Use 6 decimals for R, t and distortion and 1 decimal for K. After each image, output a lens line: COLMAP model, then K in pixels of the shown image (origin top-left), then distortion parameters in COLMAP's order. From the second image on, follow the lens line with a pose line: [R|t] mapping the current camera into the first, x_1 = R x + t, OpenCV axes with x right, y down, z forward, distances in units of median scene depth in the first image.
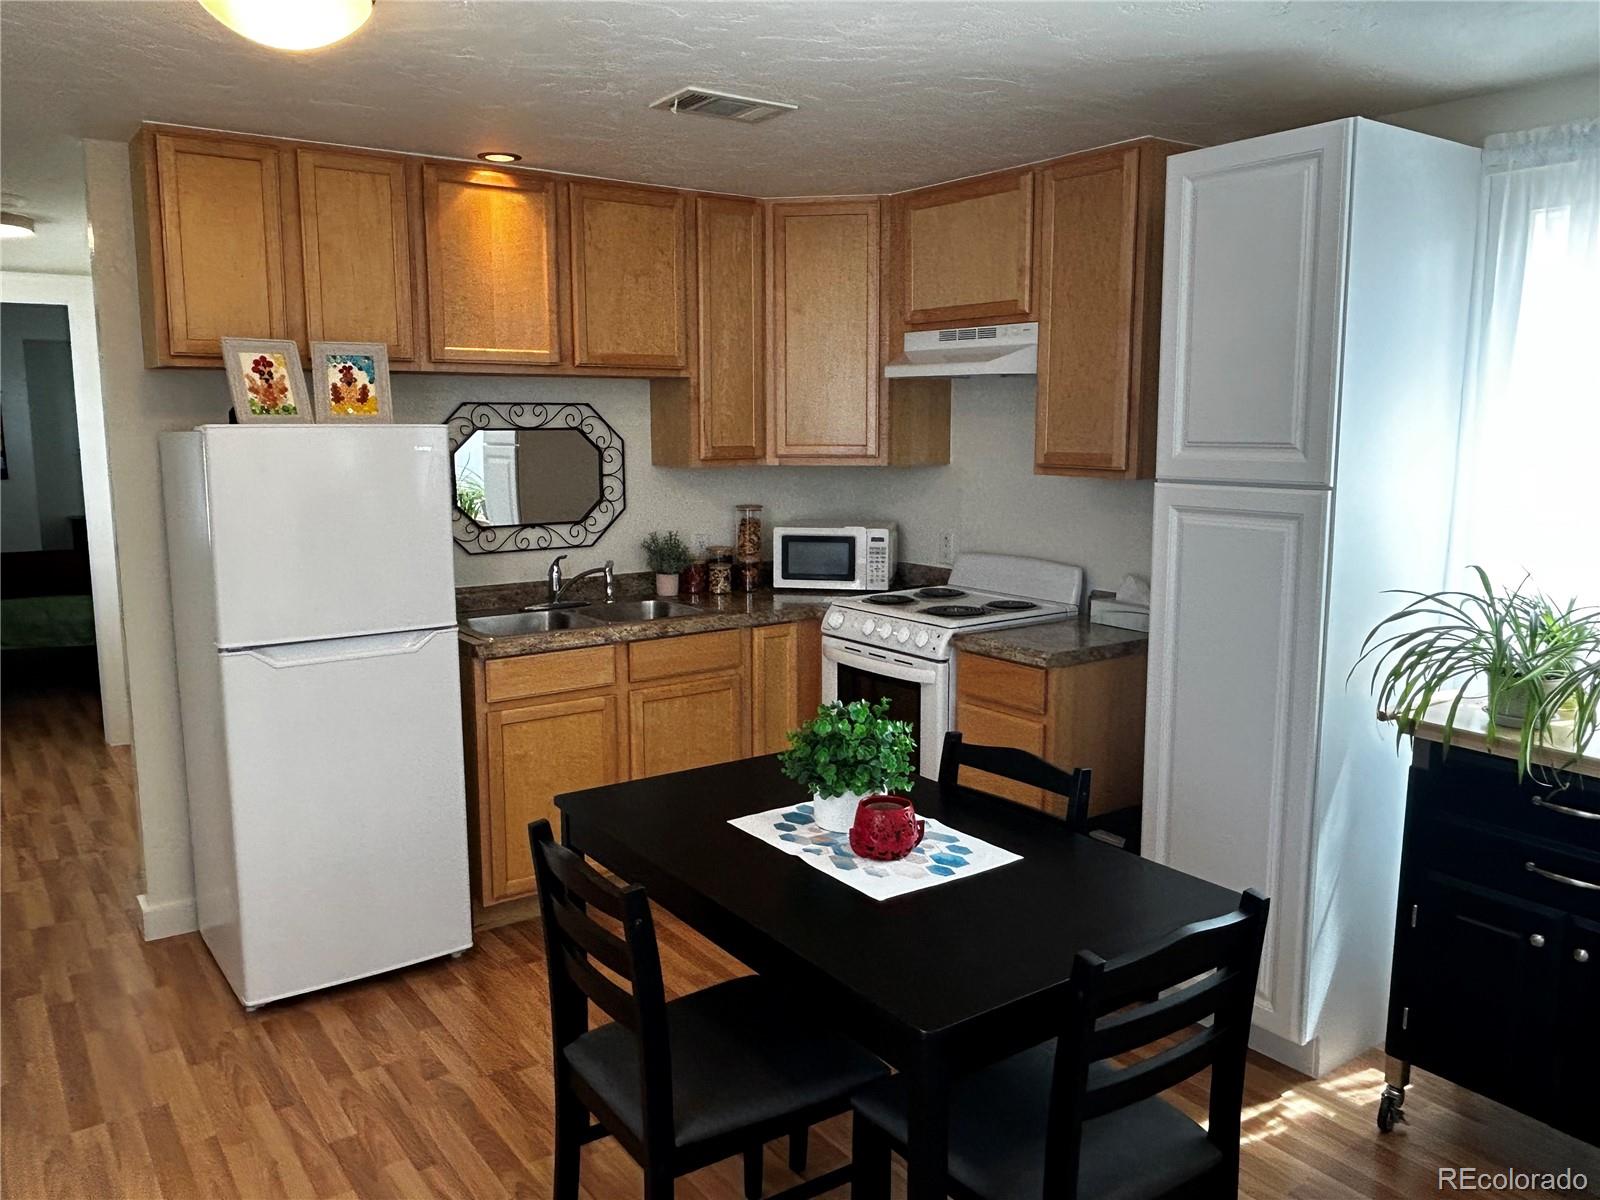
lens RADIAL K [[1215.3, 0, 787.4], [0, 1215.3, 595.2], [0, 0, 1]] dist [0.003347, 0.001157]
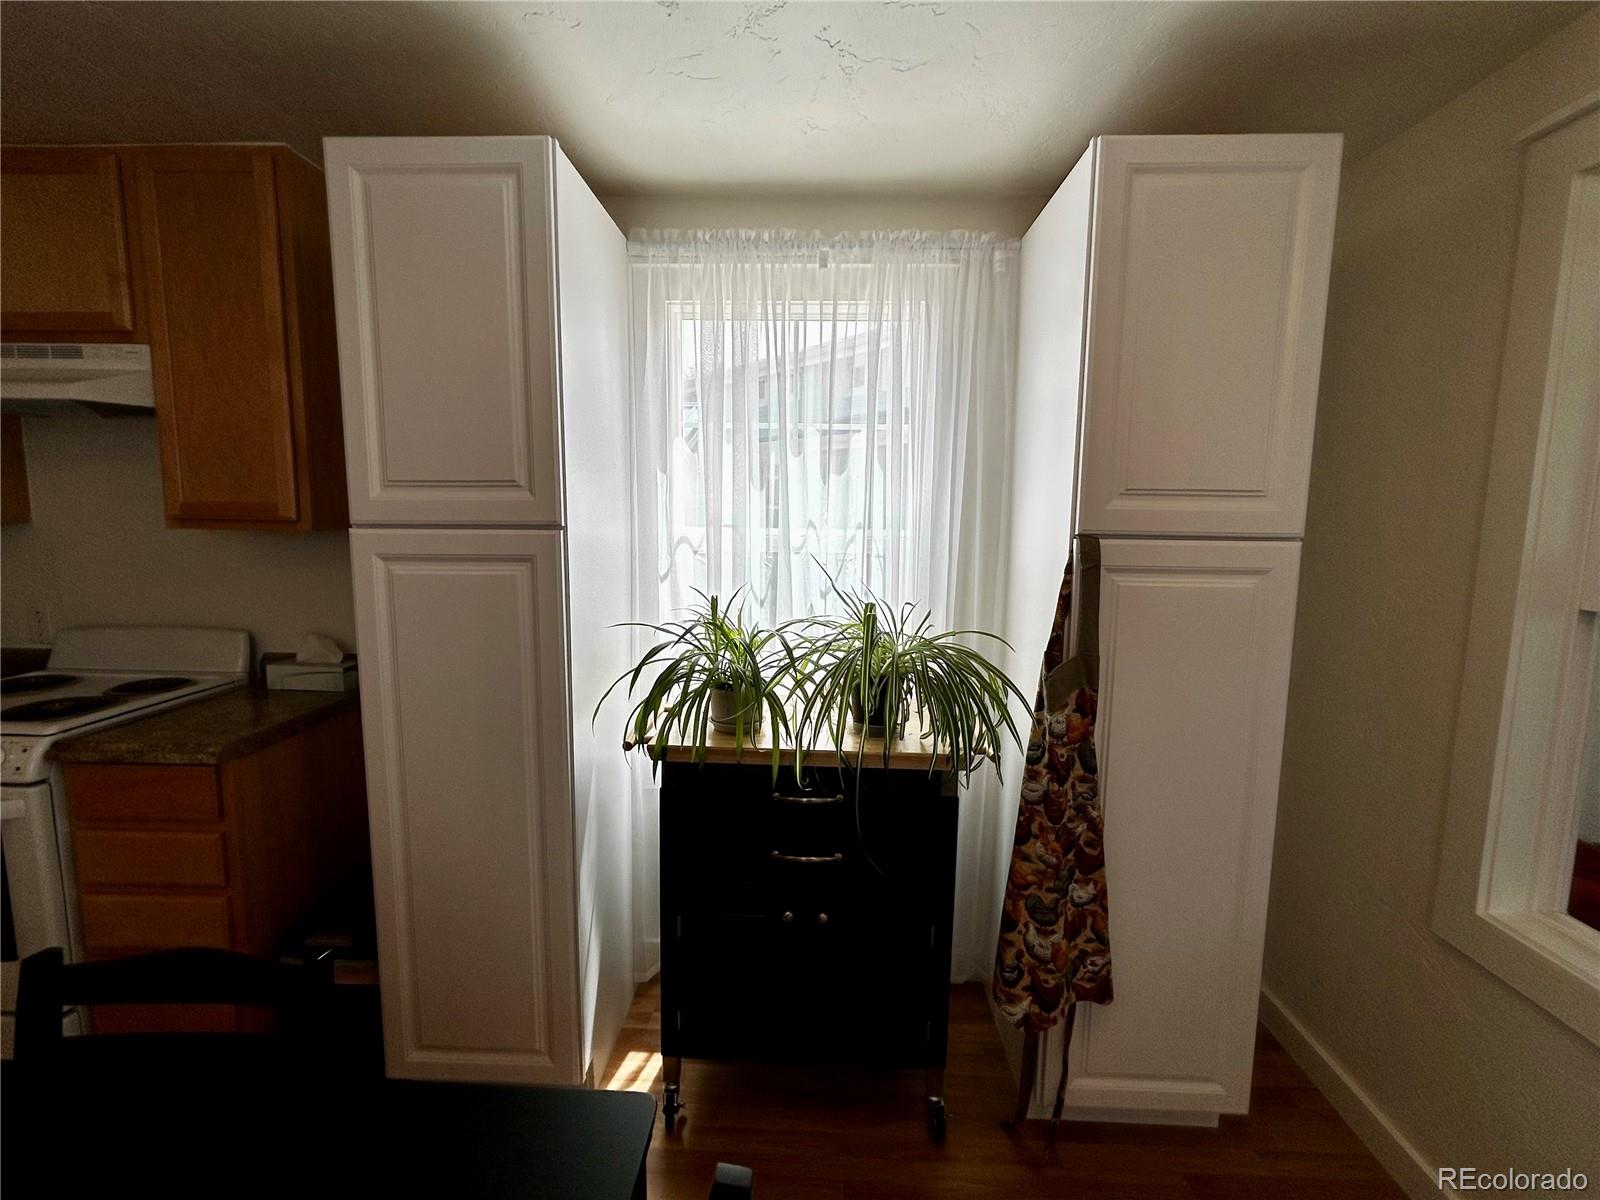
lens RADIAL K [[722.6, 0, 794.9], [0, 722.6, 594.0], [0, 0, 1]] dist [-0.004008, 0.002904]
pose [[0.611065, -0.084460, 0.787062, 0.081561], [0.104894, 0.994163, 0.025246, -0.024282], [-0.784600, 0.067131, 0.616358, 0.402645]]
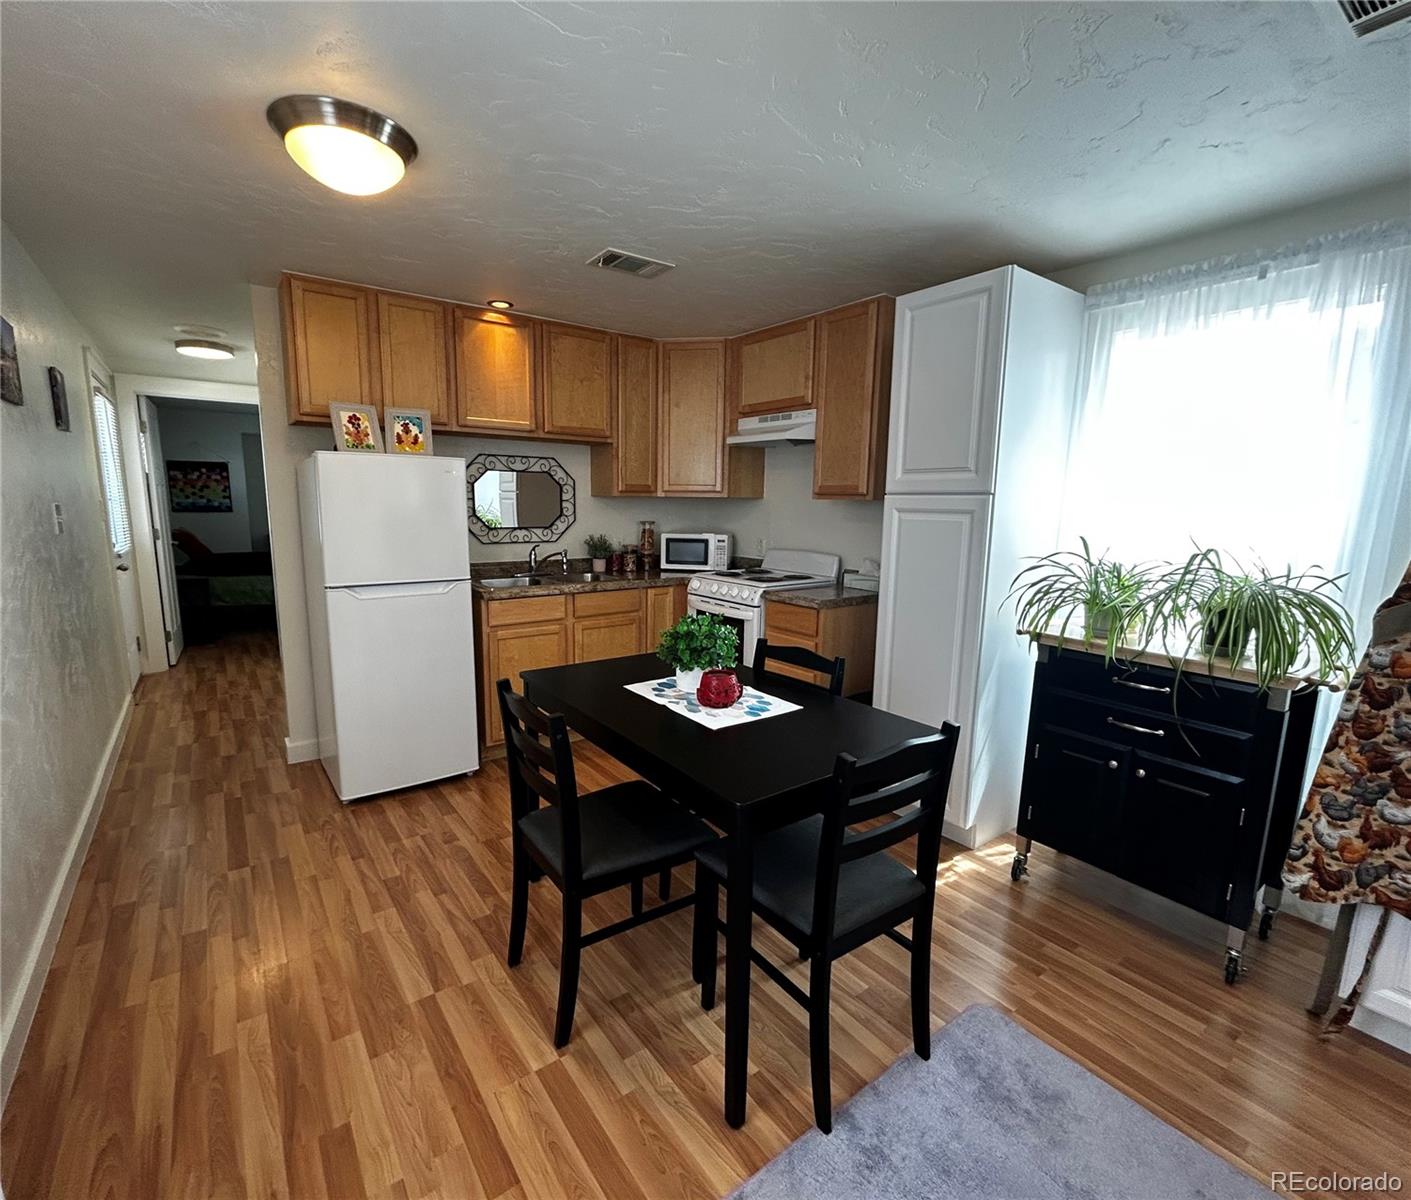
lens RADIAL K [[658.4, 0, 680.5], [0, 658.4, 607.5], [0, 0, 1]] dist [0.001391, 0.001542]
pose [[0.999868, 0.014403, 0.007527, 0.014170], [-0.014510, 0.999791, 0.014424, 0.048145], [-0.007318, -0.014531, 0.999868, 0.082596]]
